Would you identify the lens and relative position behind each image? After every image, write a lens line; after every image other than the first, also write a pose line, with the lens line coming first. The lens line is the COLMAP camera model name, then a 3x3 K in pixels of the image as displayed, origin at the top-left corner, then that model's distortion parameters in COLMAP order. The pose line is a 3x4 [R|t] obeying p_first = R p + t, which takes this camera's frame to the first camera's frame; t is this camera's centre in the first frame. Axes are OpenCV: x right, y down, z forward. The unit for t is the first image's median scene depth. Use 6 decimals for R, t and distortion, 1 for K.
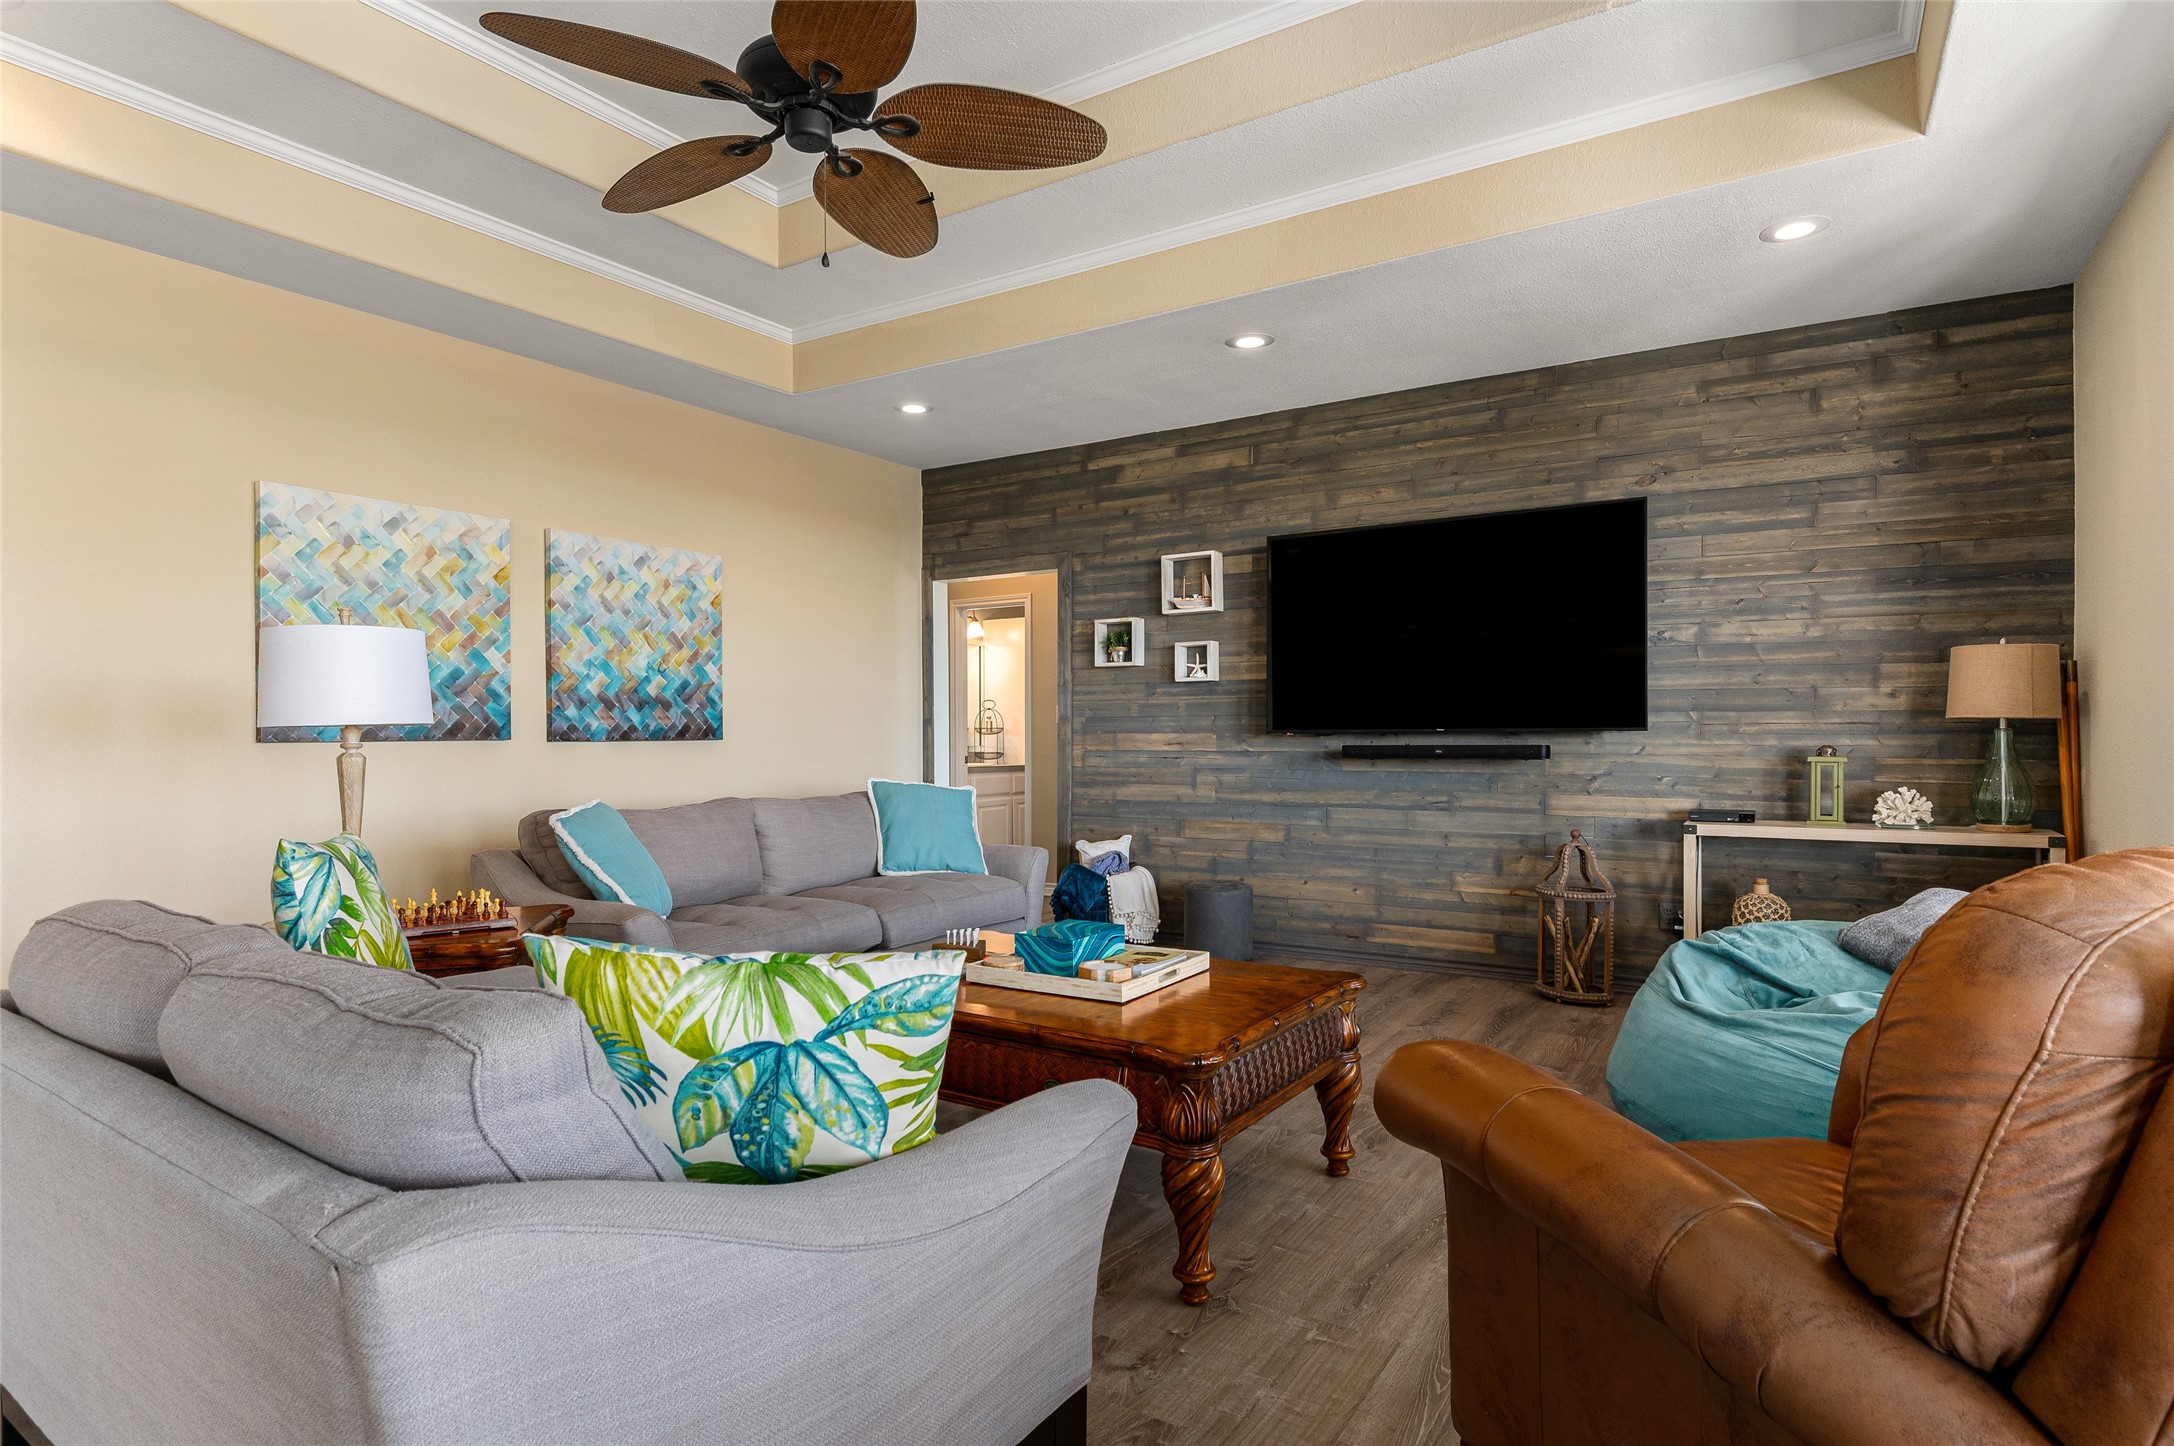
lens RADIAL K [[1129.3, 0, 1090.5], [0, 1129.3, 740.6], [0, 0, 1]] dist [-0.004014, -0.012840]
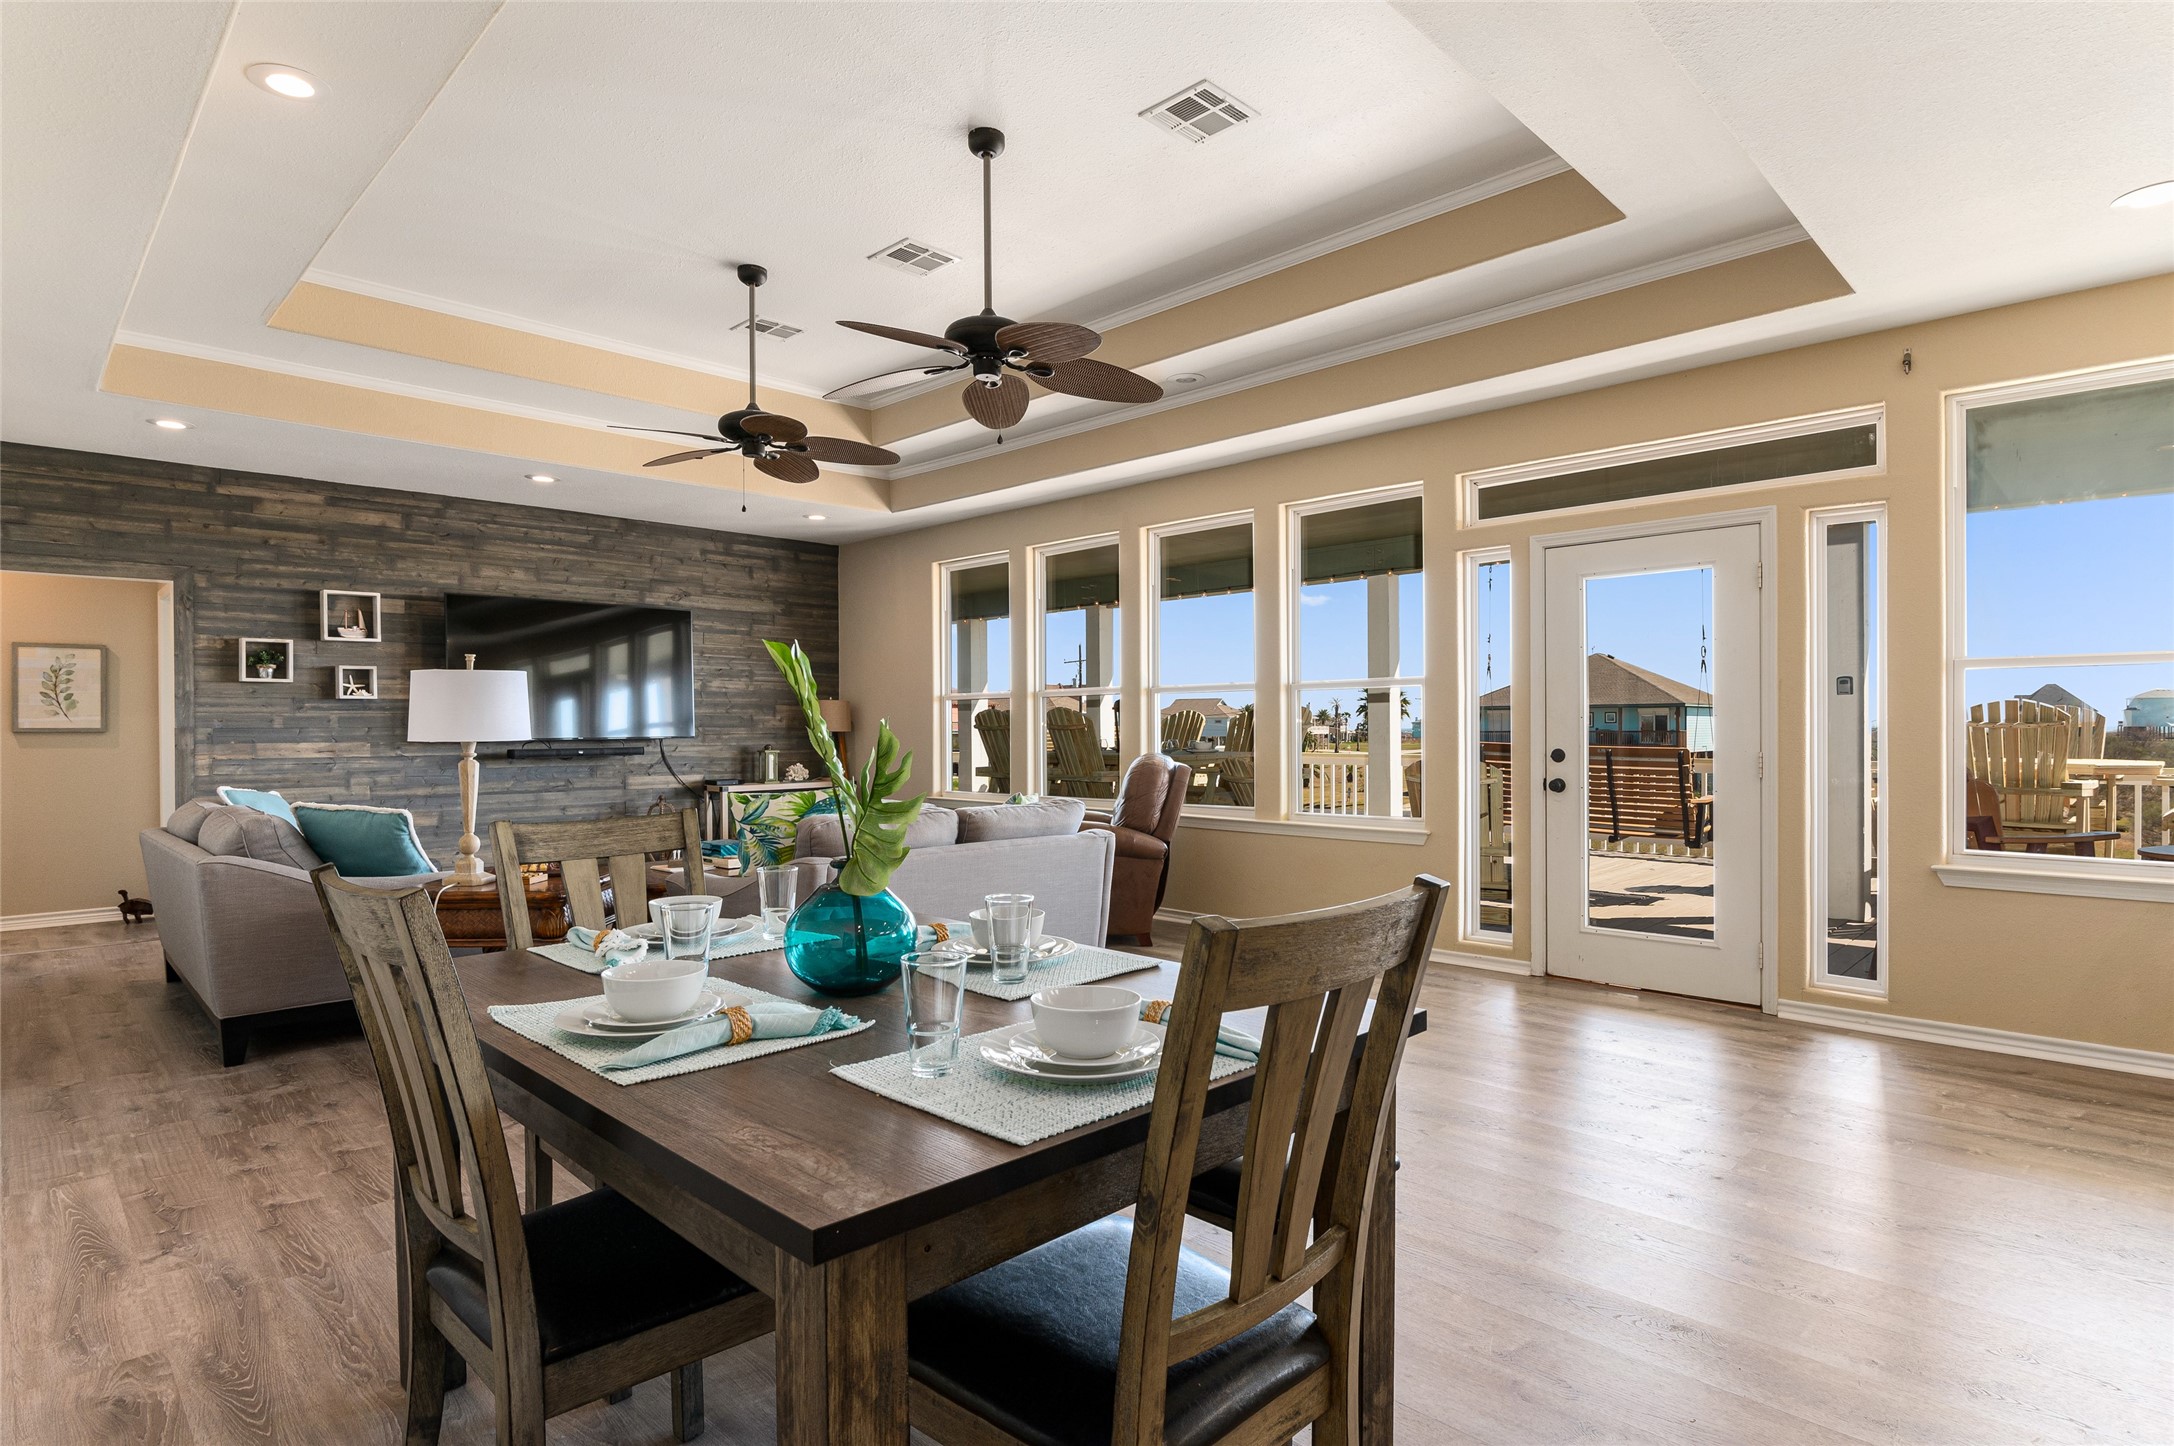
lens RADIAL K [[1129.3, 0, 1097.6], [0, 1129.3, 734.4], [0, 0, 1]] dist [-0.004014, -0.012840]
pose [[0.211442, -0.003608, 0.977384, -1.042750], [0.011525, 0.999933, 0.001198, -0.008374], [-0.977323, 0.011011, 0.211469, -0.023349]]
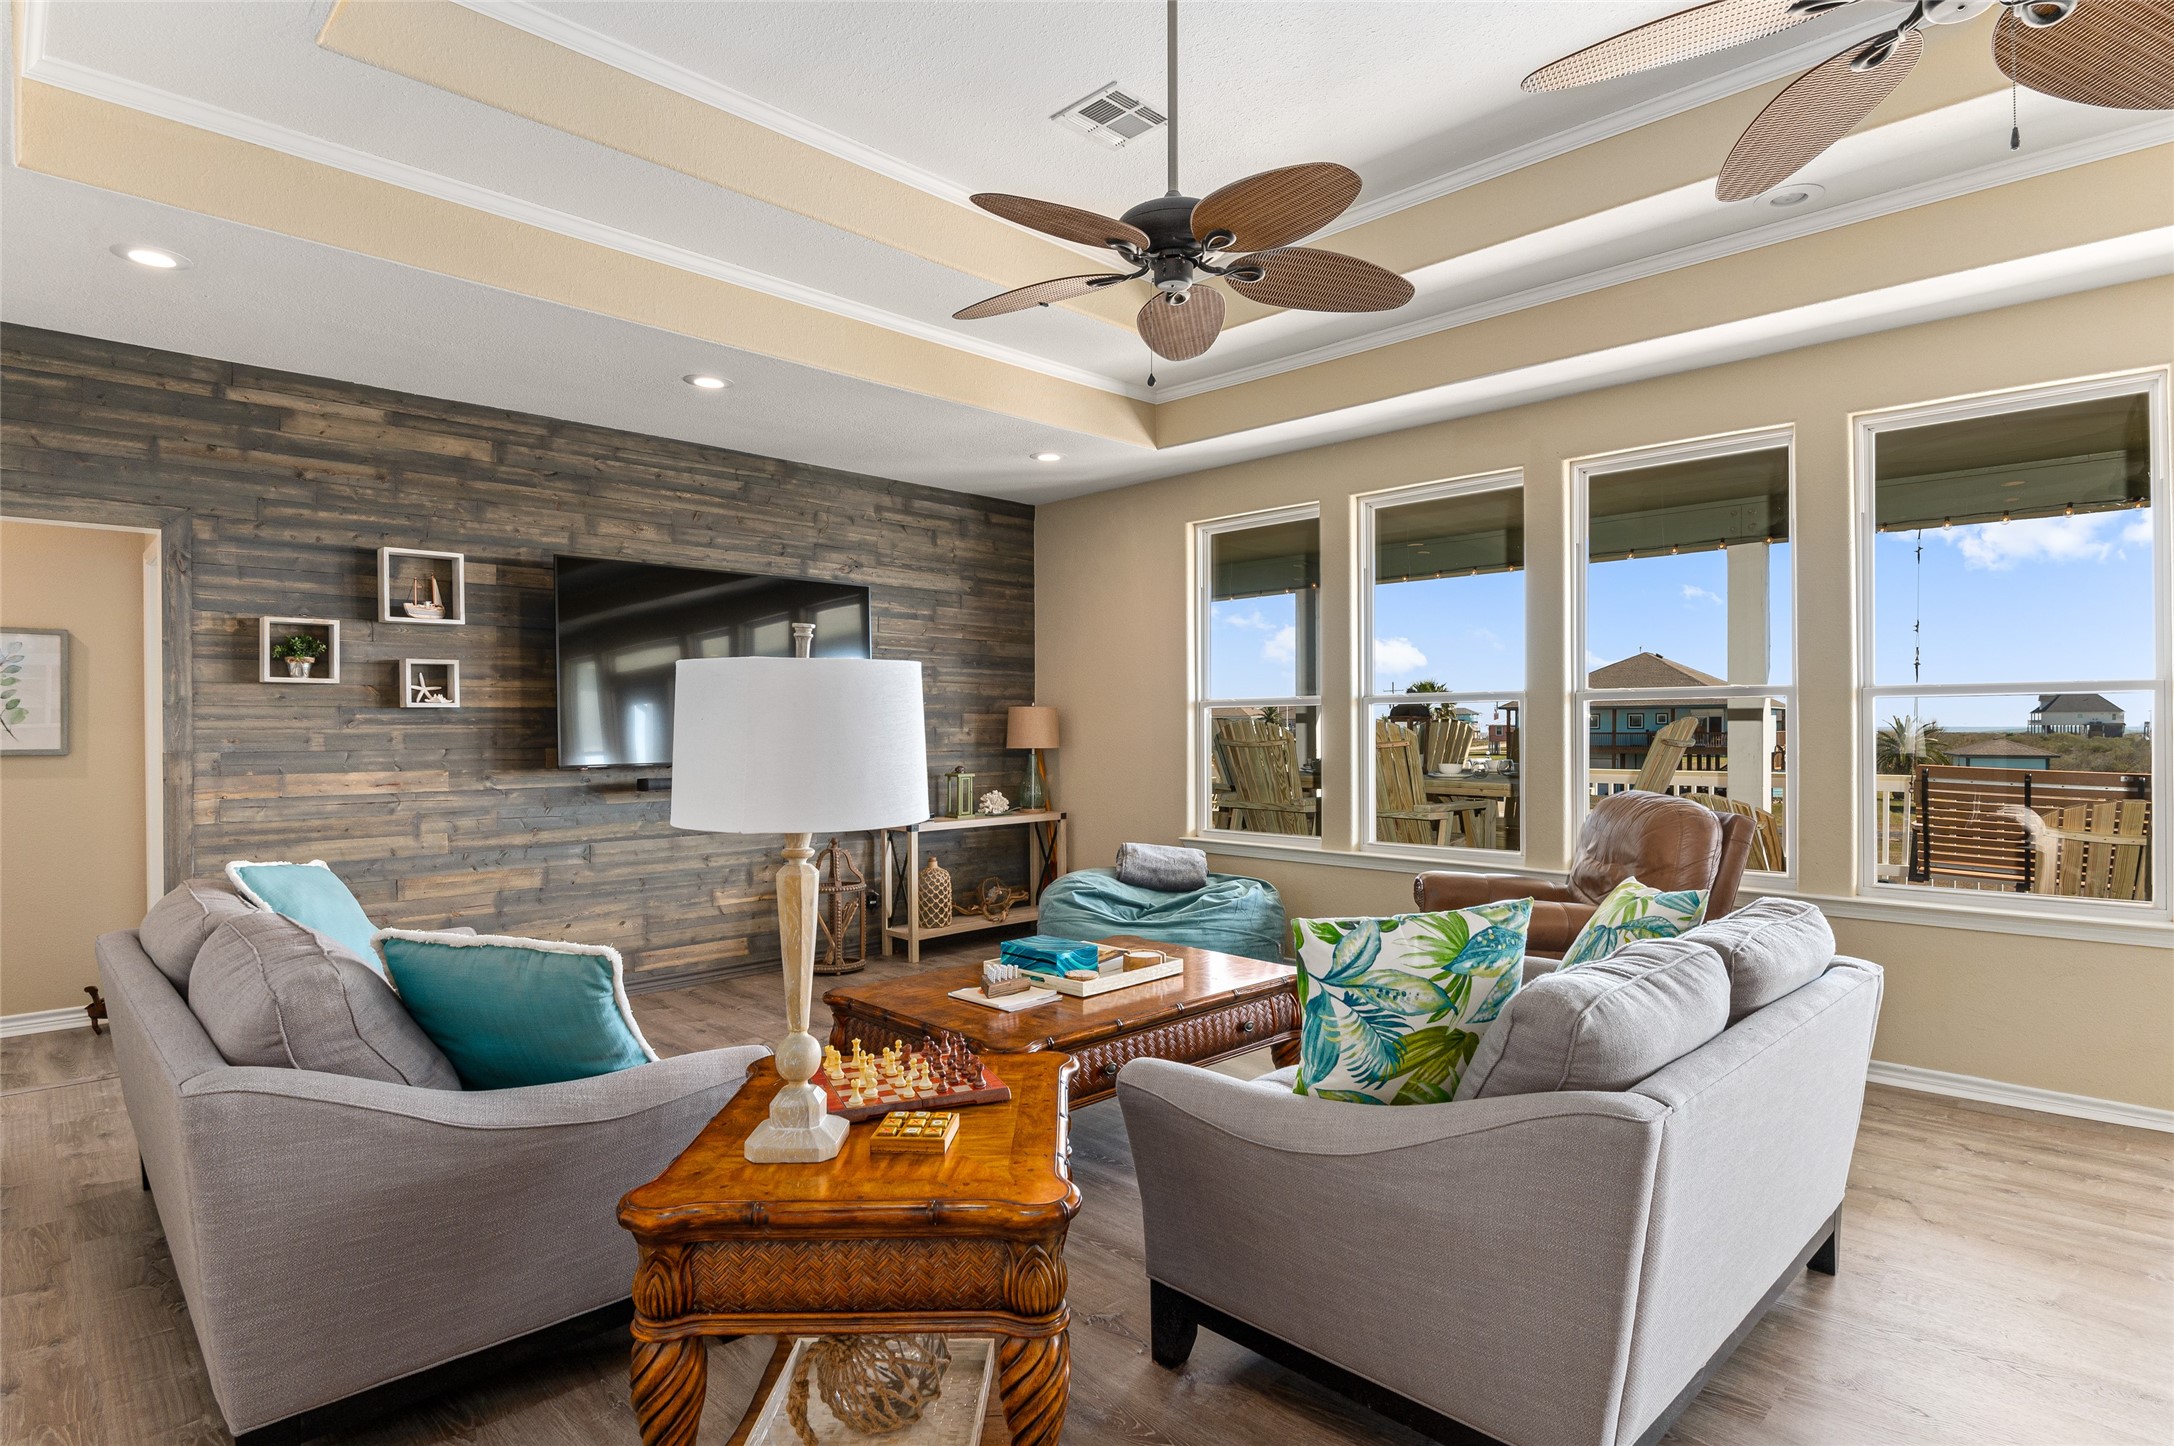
lens RADIAL K [[1129.3, 0, 1097.8], [0, 1129.3, 734.6], [0, 0, 1]] dist [-0.004014, -0.012840]
pose [[0.218723, -0.003428, 0.975781, -0.689853], [0.010324, 0.999946, 0.001198, -0.033136], [-0.975732, 0.009812, 0.218747, 0.398925]]
